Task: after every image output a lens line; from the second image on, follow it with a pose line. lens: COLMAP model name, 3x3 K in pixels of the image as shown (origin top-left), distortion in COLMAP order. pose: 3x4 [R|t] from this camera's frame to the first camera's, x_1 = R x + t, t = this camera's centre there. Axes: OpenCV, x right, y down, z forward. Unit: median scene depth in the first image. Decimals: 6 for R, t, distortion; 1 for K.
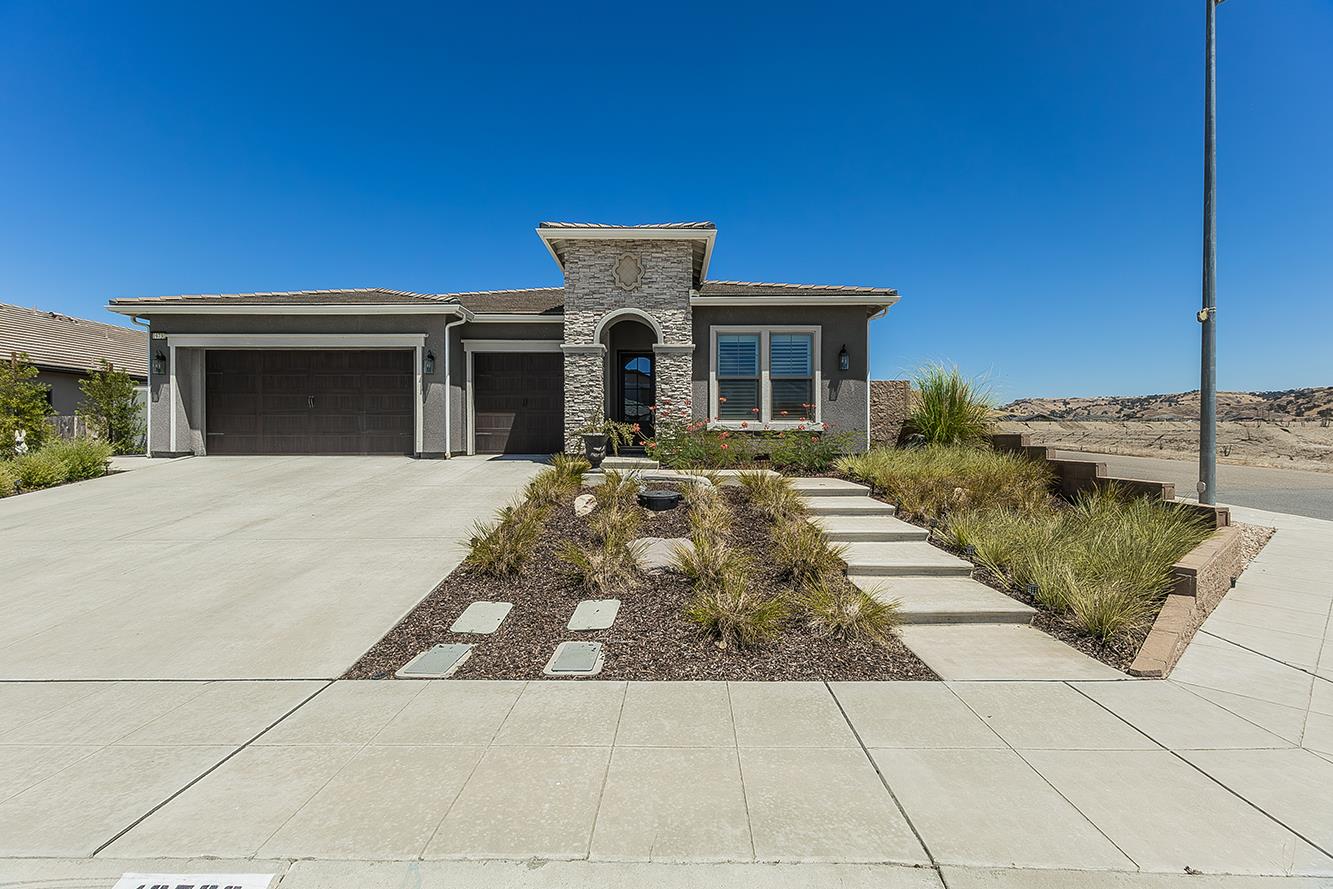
lens RADIAL K [[563.6, 0, 665.6], [0, 563.6, 441.0], [0, 0, 1]] dist [0.004039, -0.000407]
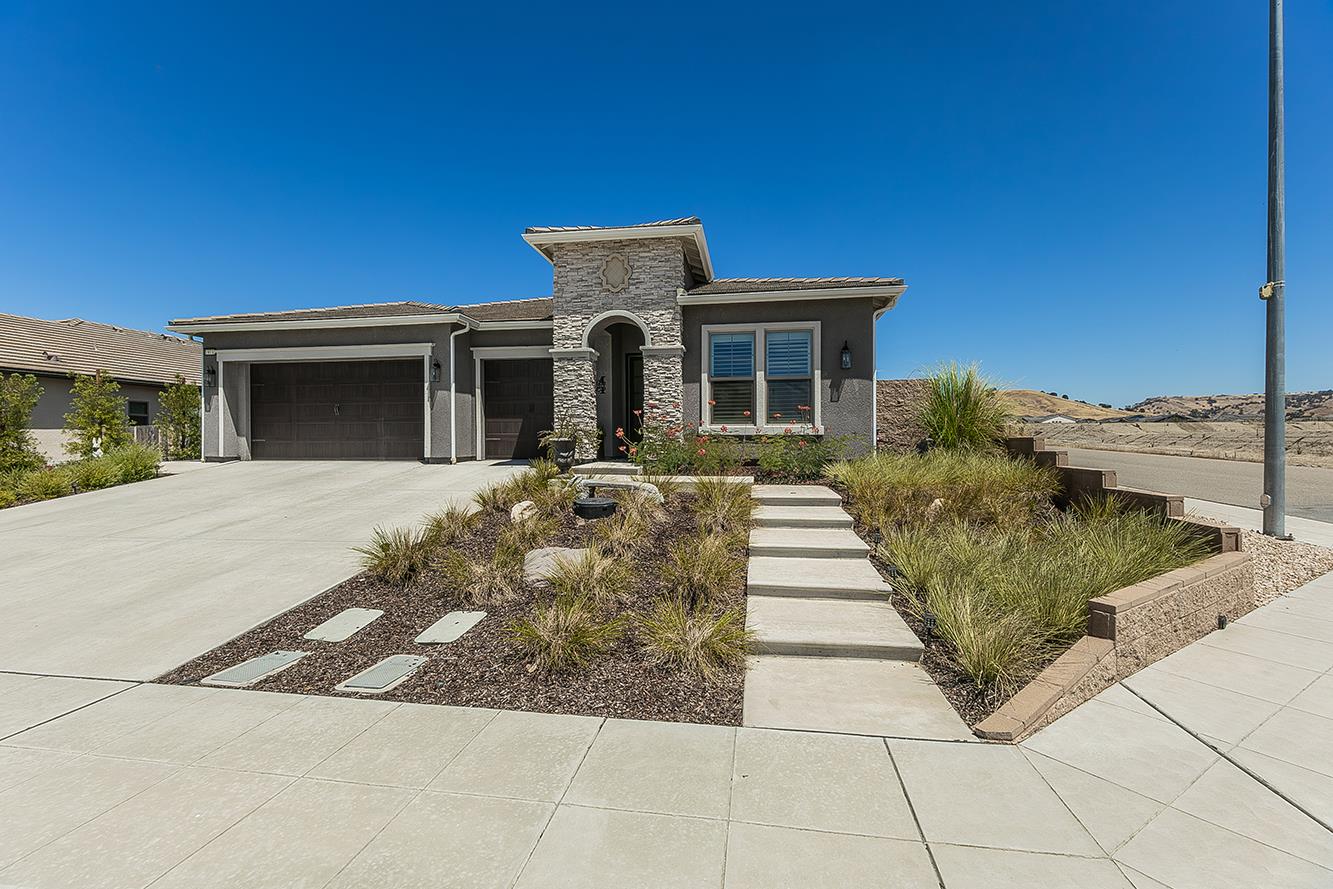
lens RADIAL K [[563.6, 0, 668.6], [0, 563.6, 444.8], [0, 0, 1]] dist [0.004039, -0.000407]
pose [[0.988641, -0.002601, -0.150274, 0.171298], [0.002426, 0.999996, -0.001349, -0.000419], [0.150277, 0.000969, 0.988644, 0.045972]]
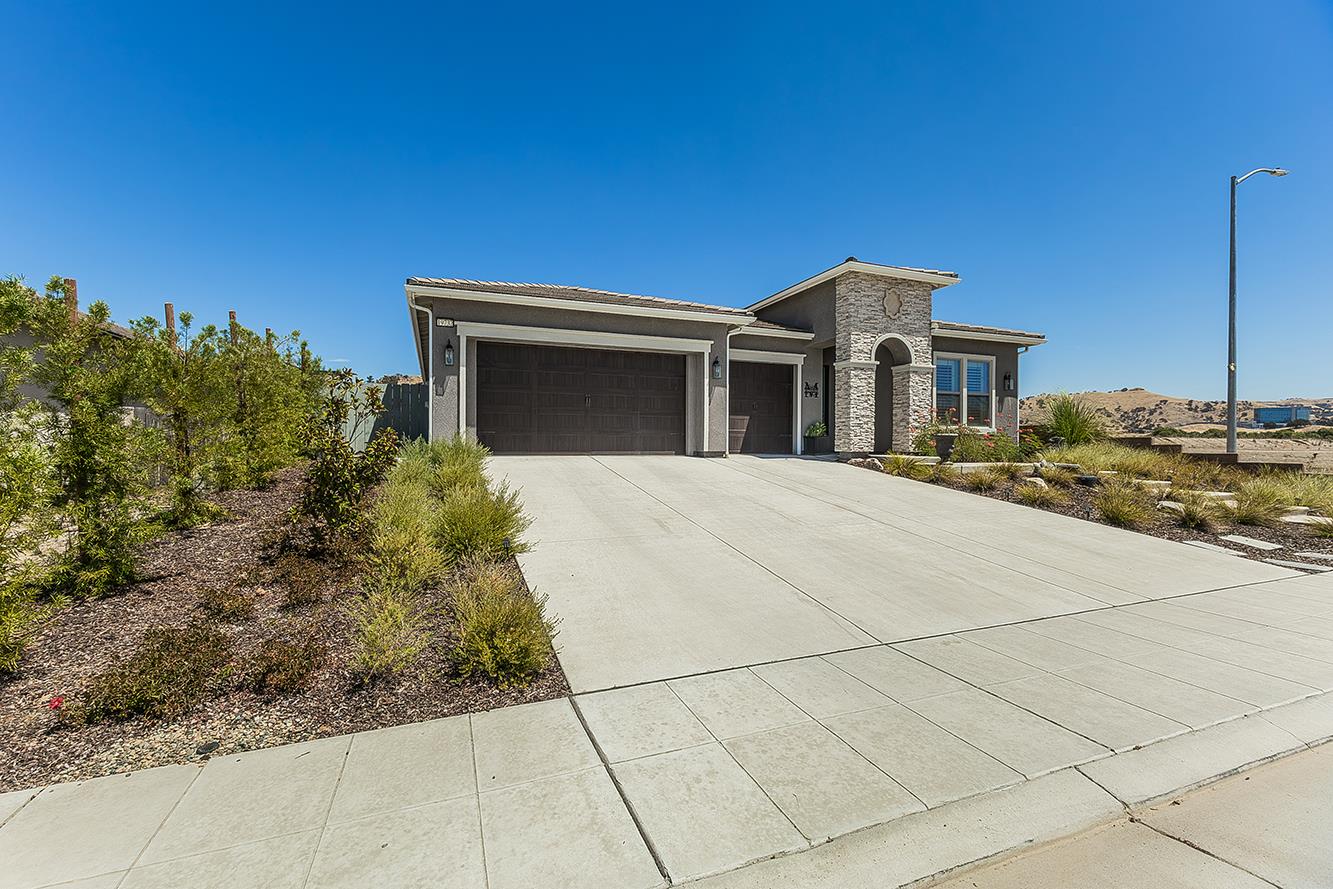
lens RADIAL K [[563.6, 0, 656.9], [0, 563.6, 443.8], [0, 0, 1]] dist [0.004039, -0.000407]
pose [[0.929816, 0.002036, 0.368018, -0.997941], [-0.002954, 0.999994, 0.001930, 0.004705], [-0.368012, -0.002881, 0.929817, 0.044453]]
